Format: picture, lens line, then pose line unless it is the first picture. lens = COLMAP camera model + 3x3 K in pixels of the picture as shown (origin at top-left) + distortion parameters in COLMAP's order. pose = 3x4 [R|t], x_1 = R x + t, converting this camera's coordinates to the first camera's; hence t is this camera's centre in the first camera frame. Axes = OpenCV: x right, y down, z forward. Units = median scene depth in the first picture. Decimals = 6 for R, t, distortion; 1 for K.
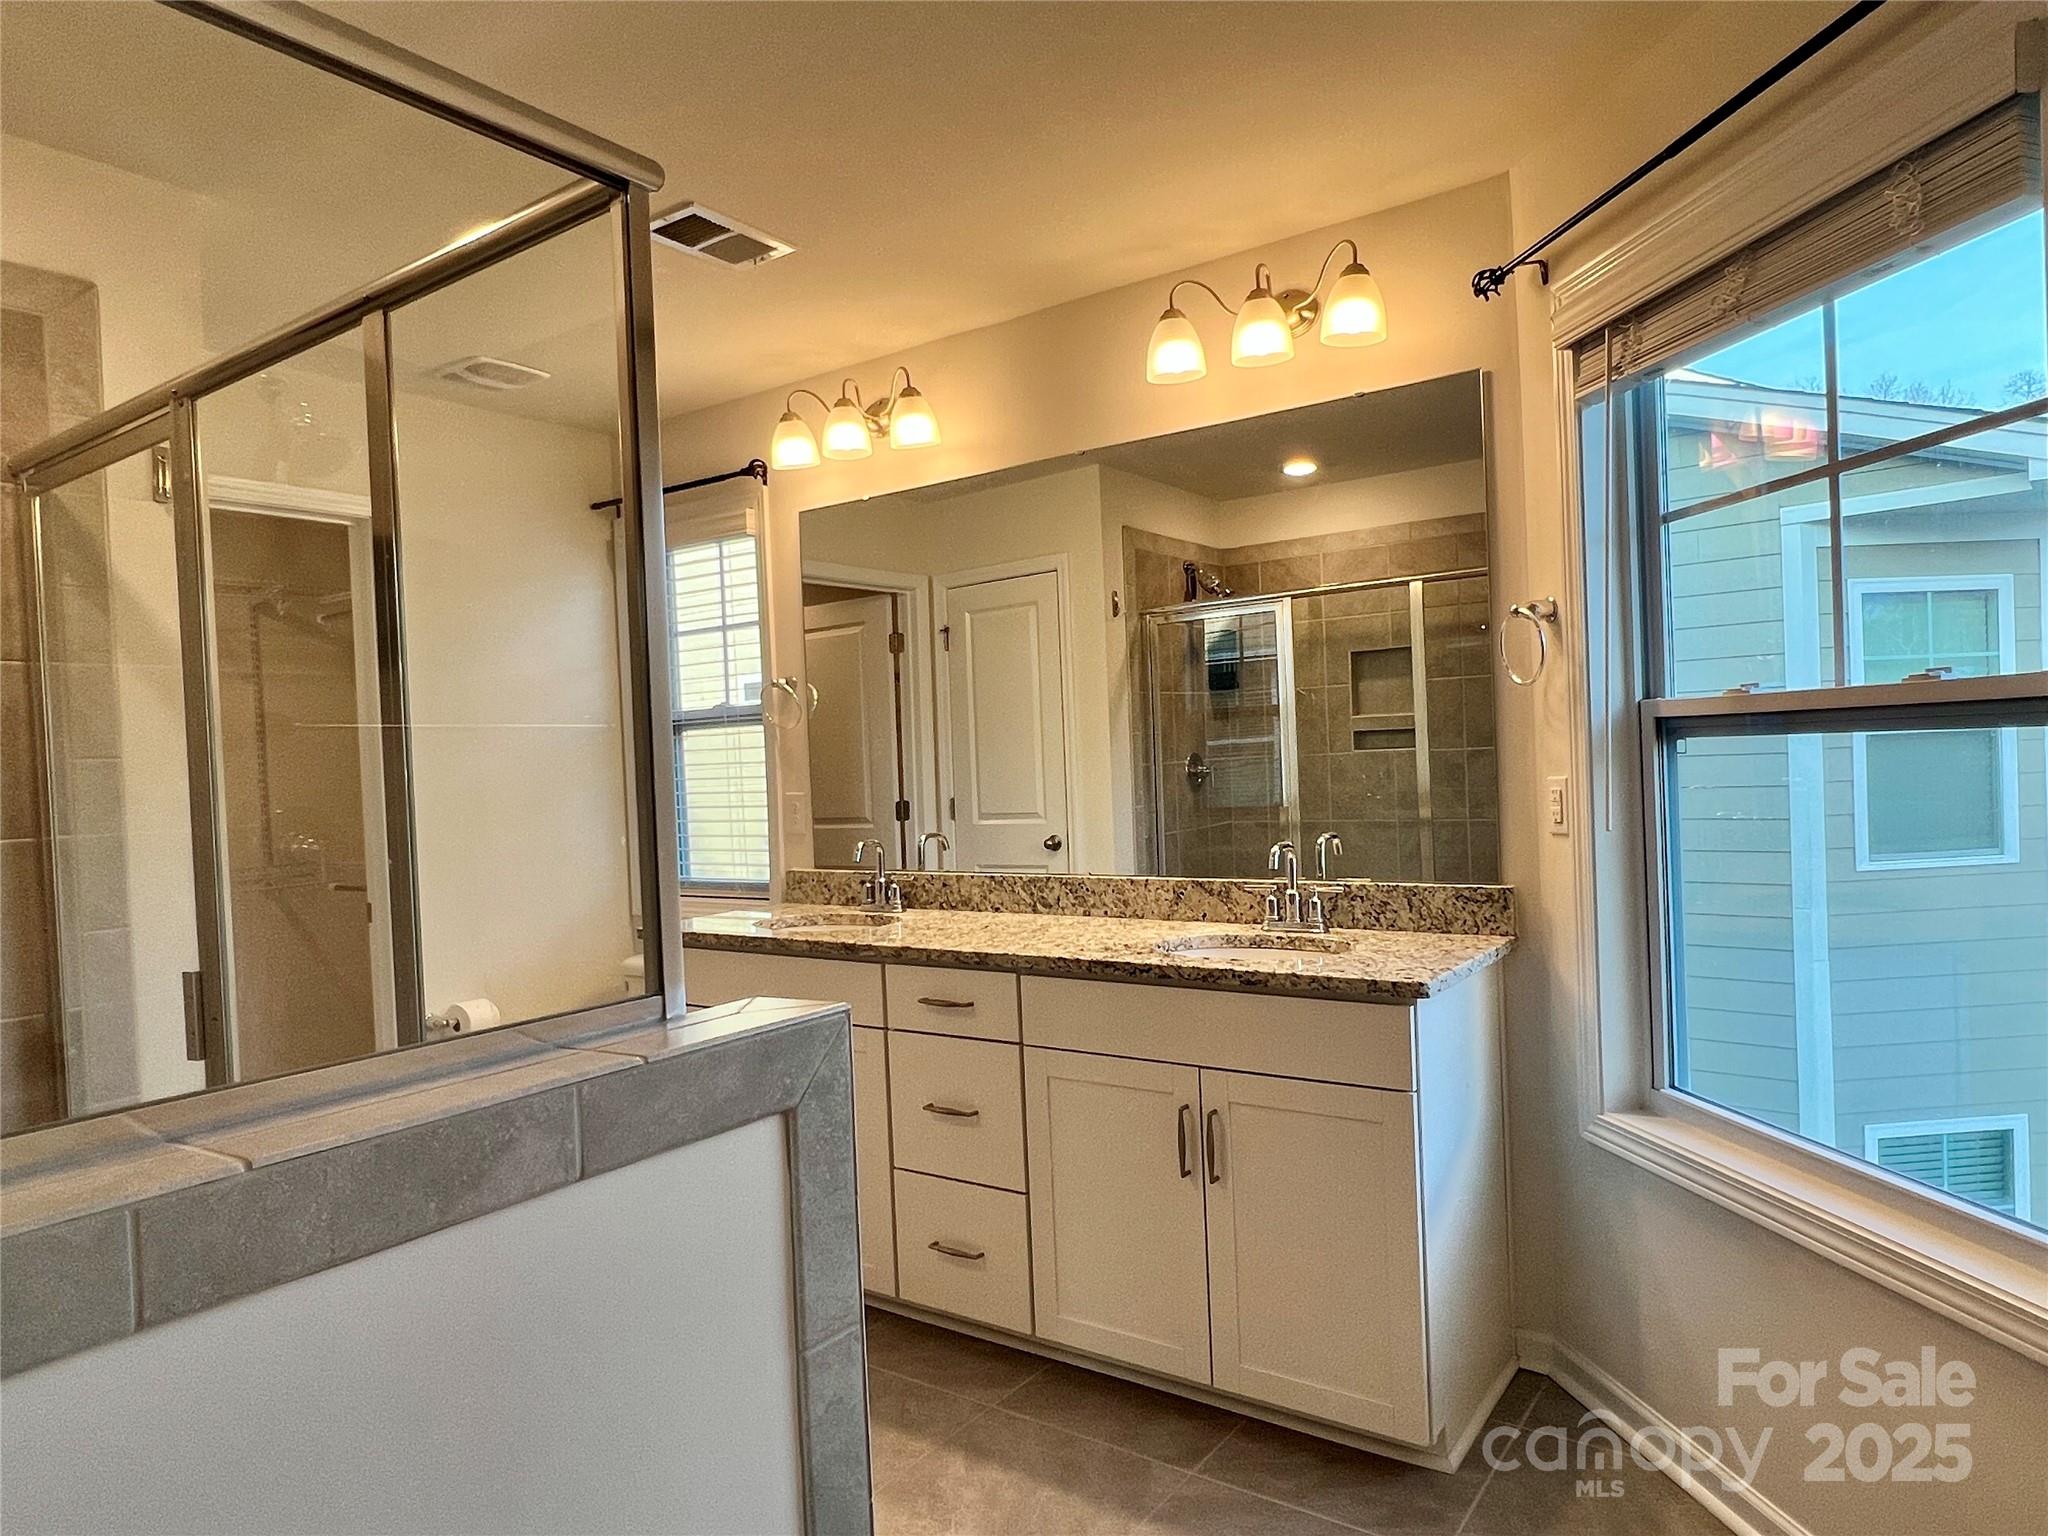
lens RADIAL K [[1253.7, 0, 1026.2], [0, 1253.7, 780.8], [0, 0, 1]] dist [0.001633, -0.000660]
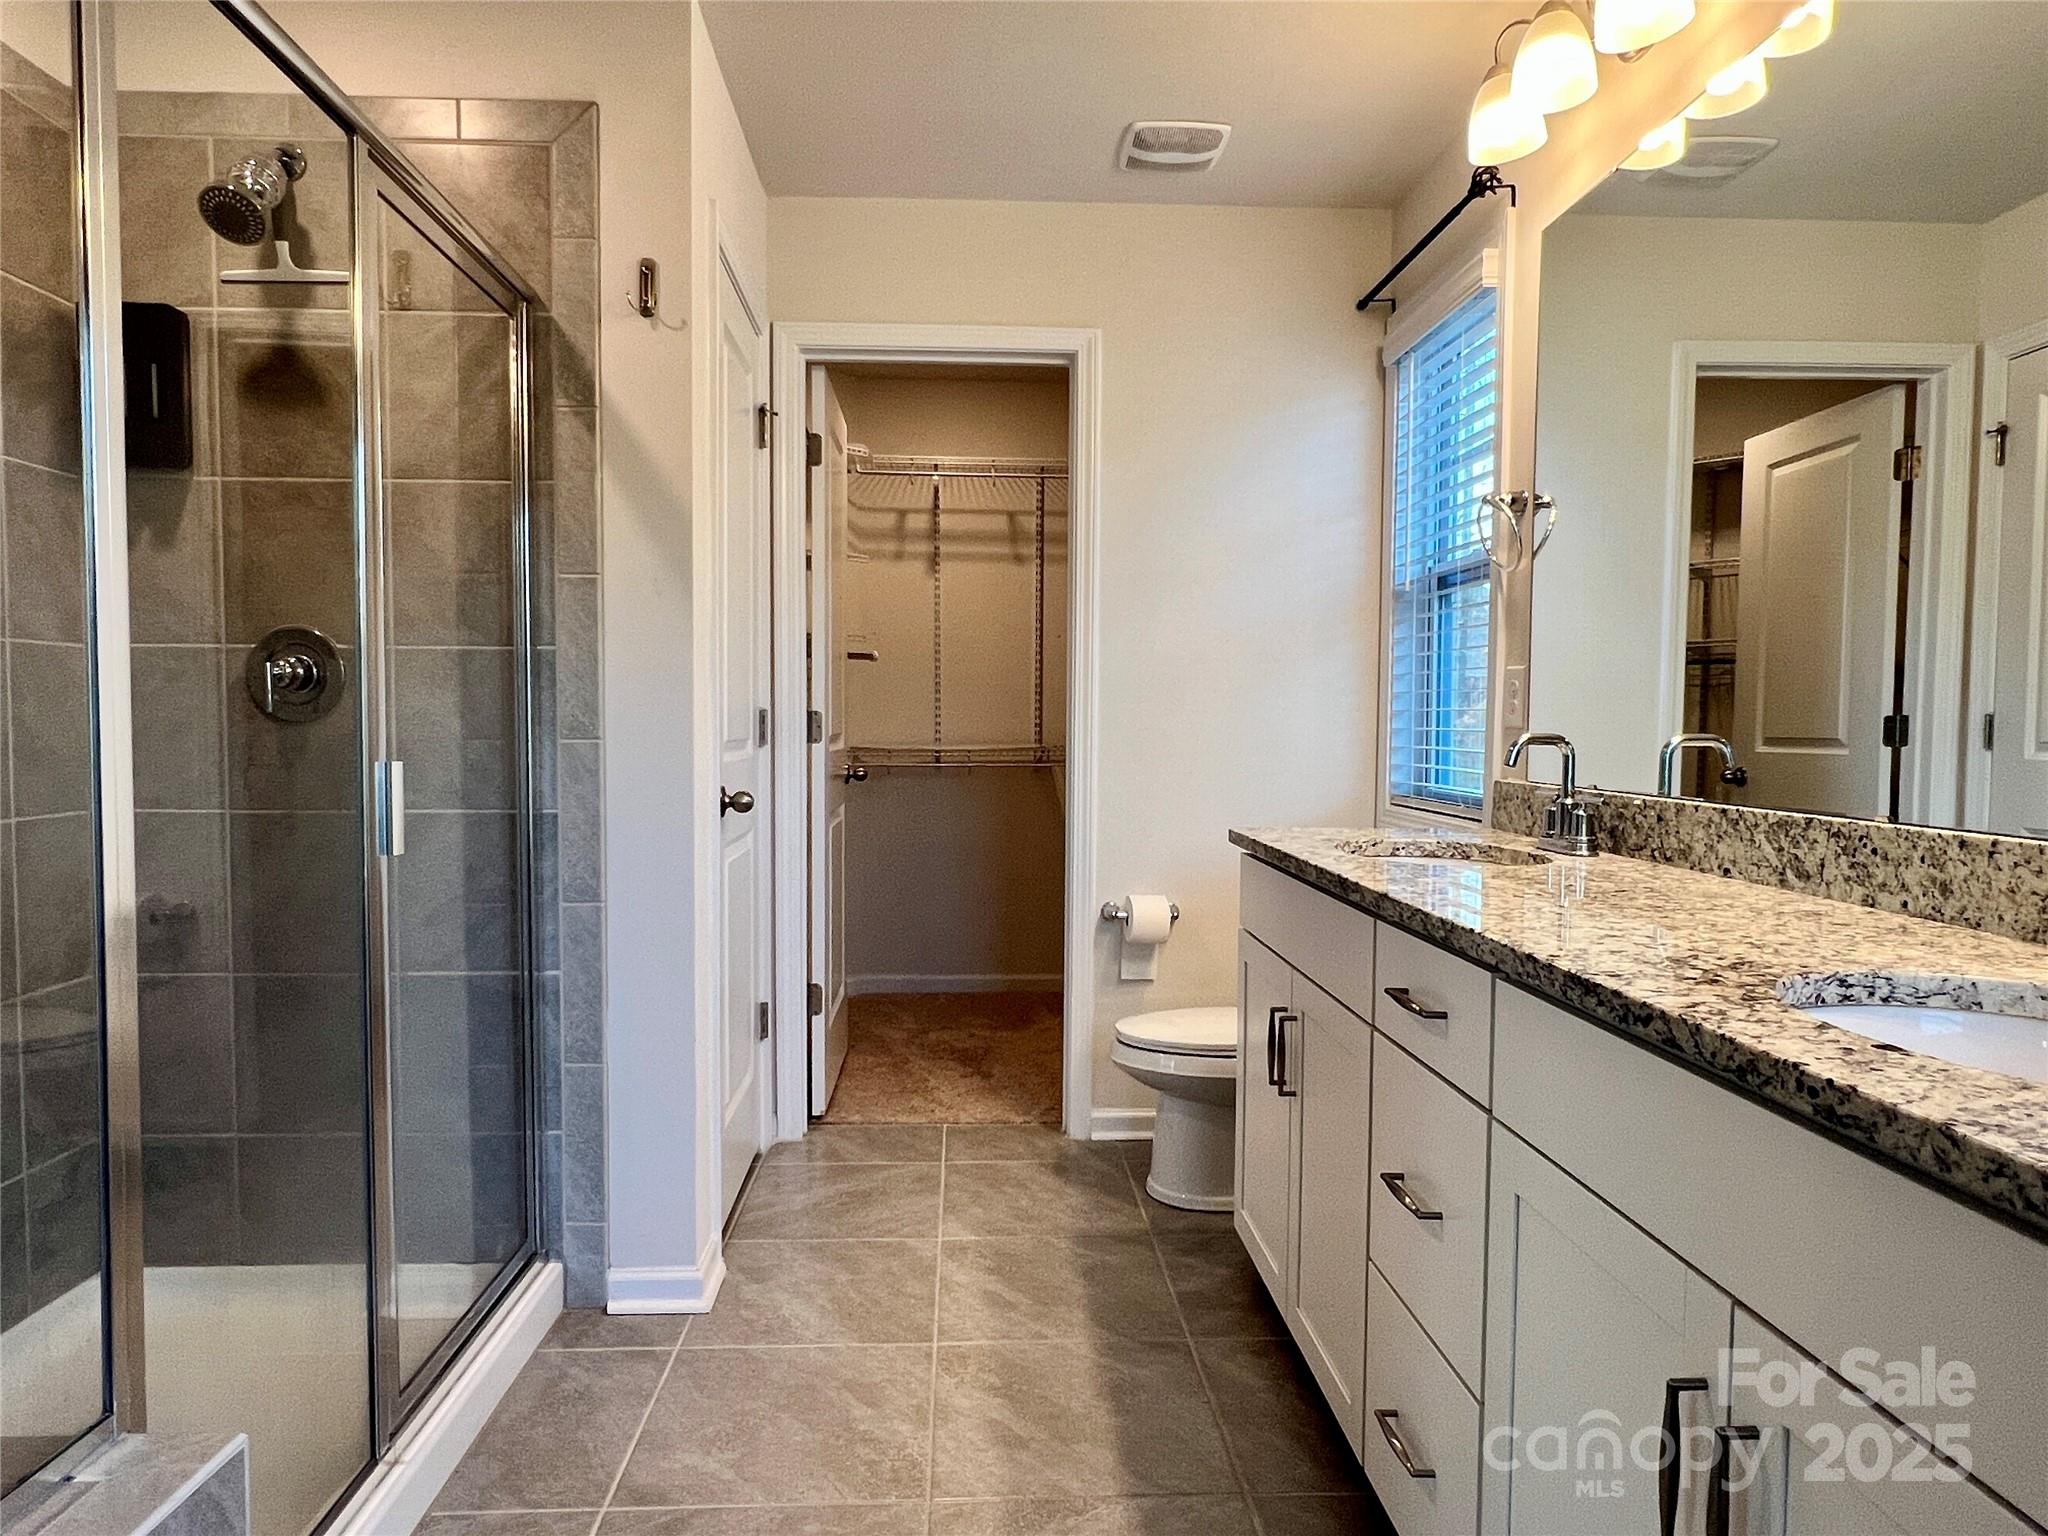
lens RADIAL K [[1253.7, 0, 1026.2], [0, 1253.7, 780.8], [0, 0, 1]] dist [0.001633, -0.000660]
pose [[0.615059, 0.086338, -0.783740, 0.213467], [-0.047915, 0.996243, 0.072145, 0.039981], [0.787024, -0.006820, 0.616885, 0.438920]]
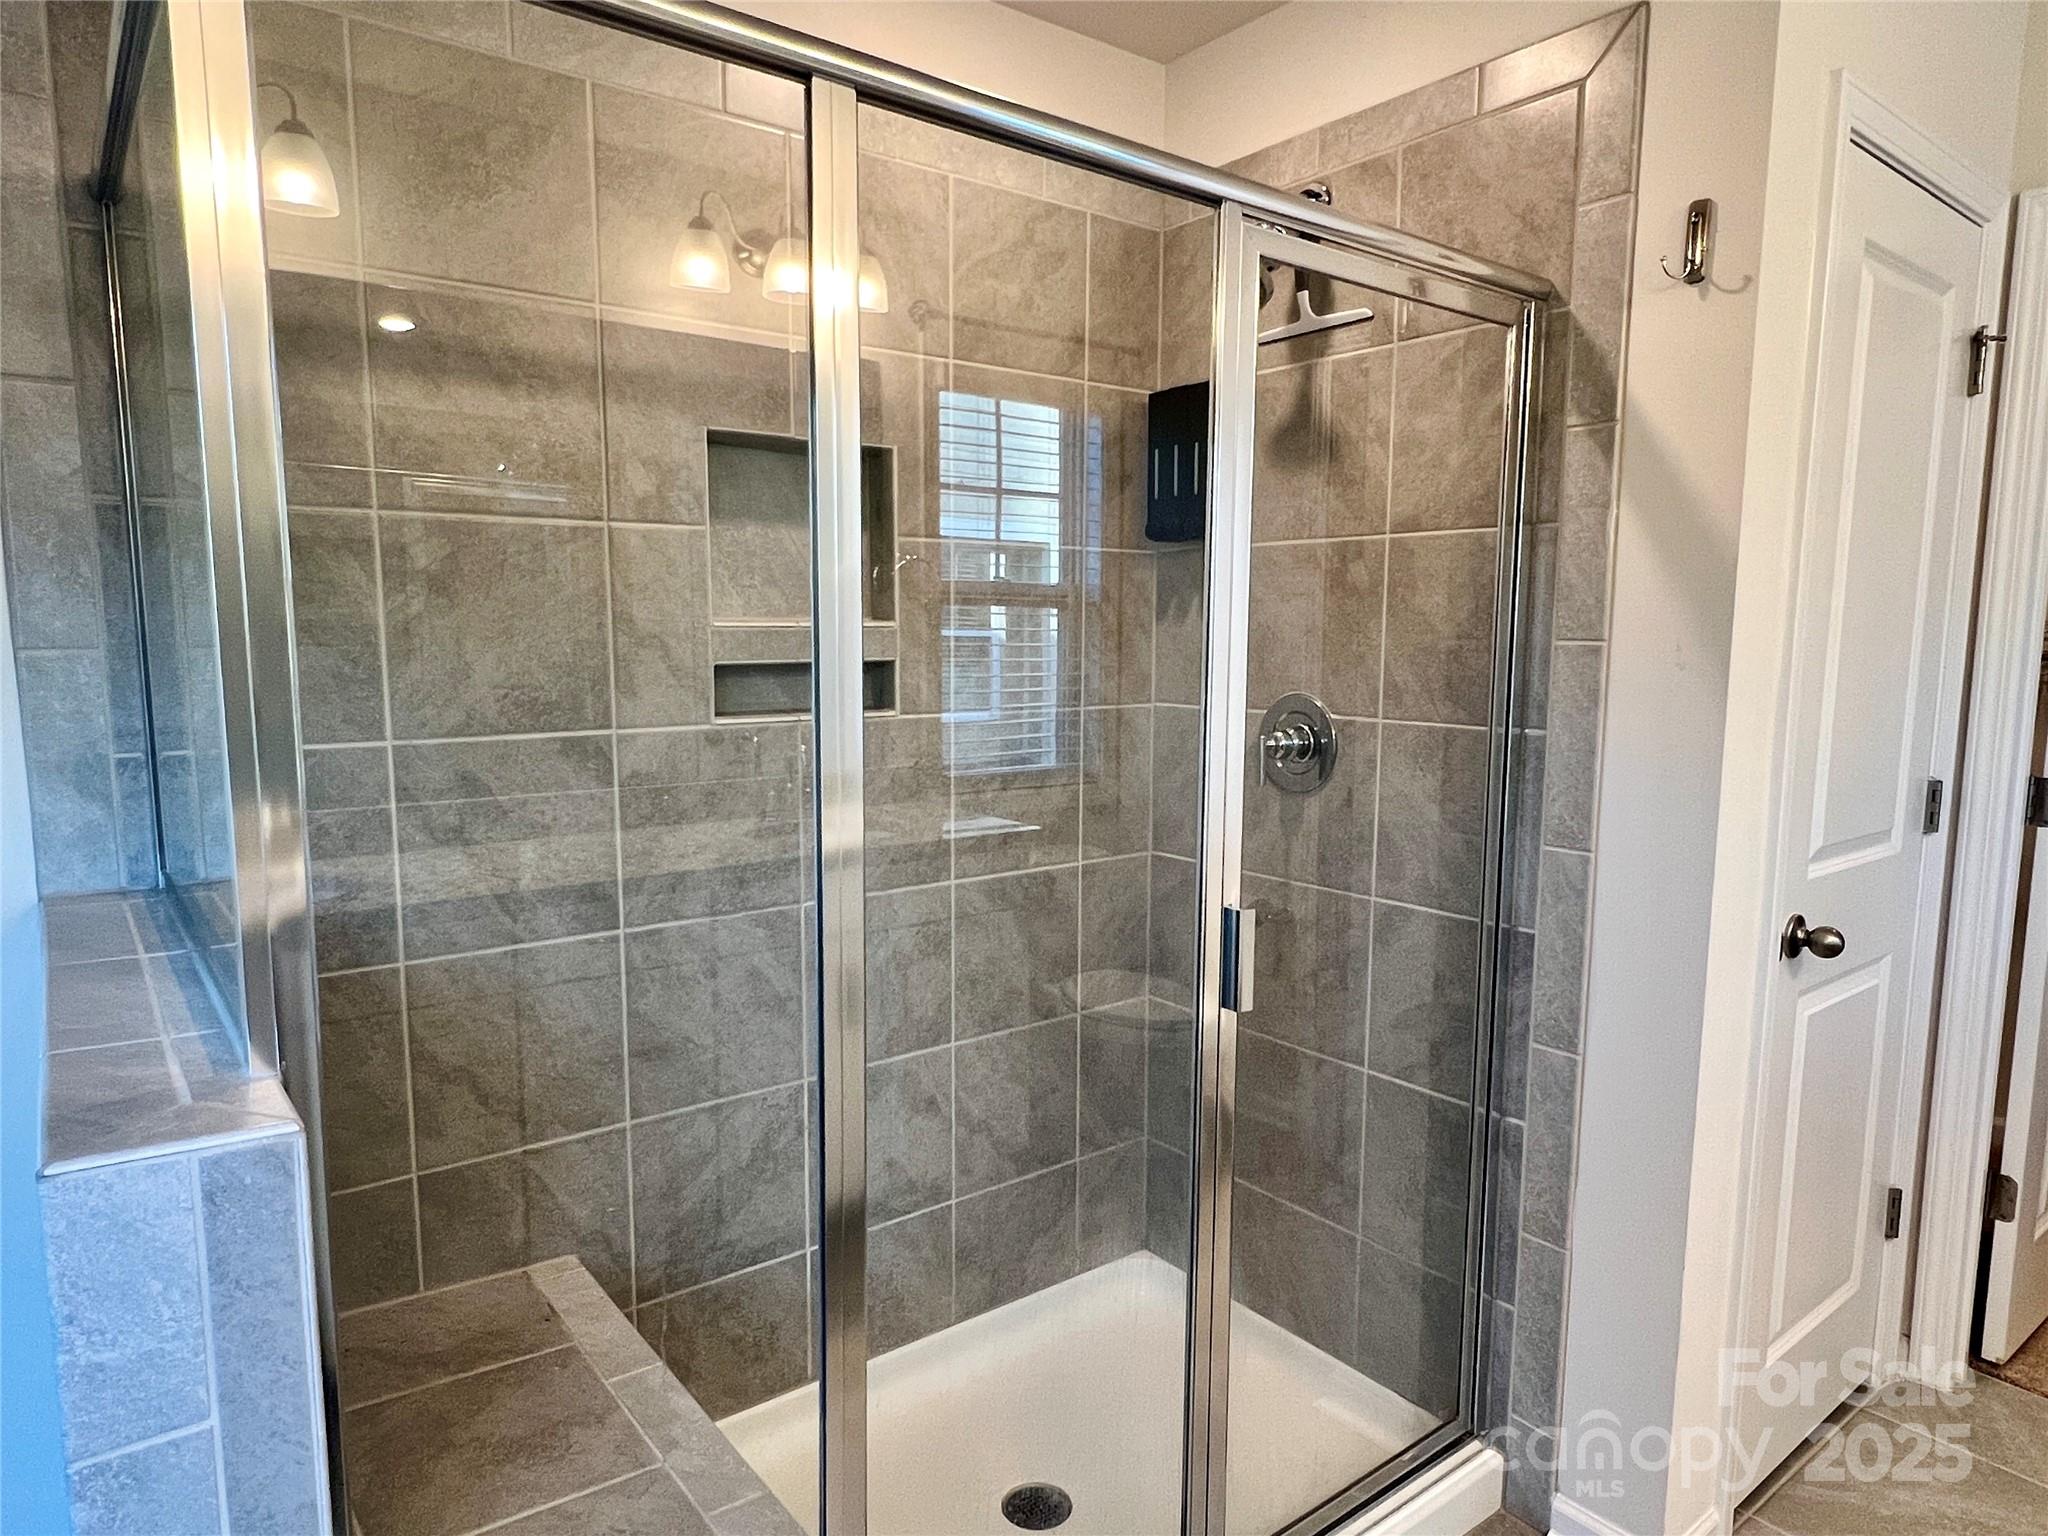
lens RADIAL K [[1260.3, 0, 1018.9], [0, 1260.3, 780.7], [0, 0, 1]] dist [-0.005640, 0.001921]
pose [[-0.295474, 0.155892, -0.942546, 0.099206], [-0.015179, 0.985706, 0.167789, -0.041085], [0.955230, 0.063884, -0.288884, 0.604796]]
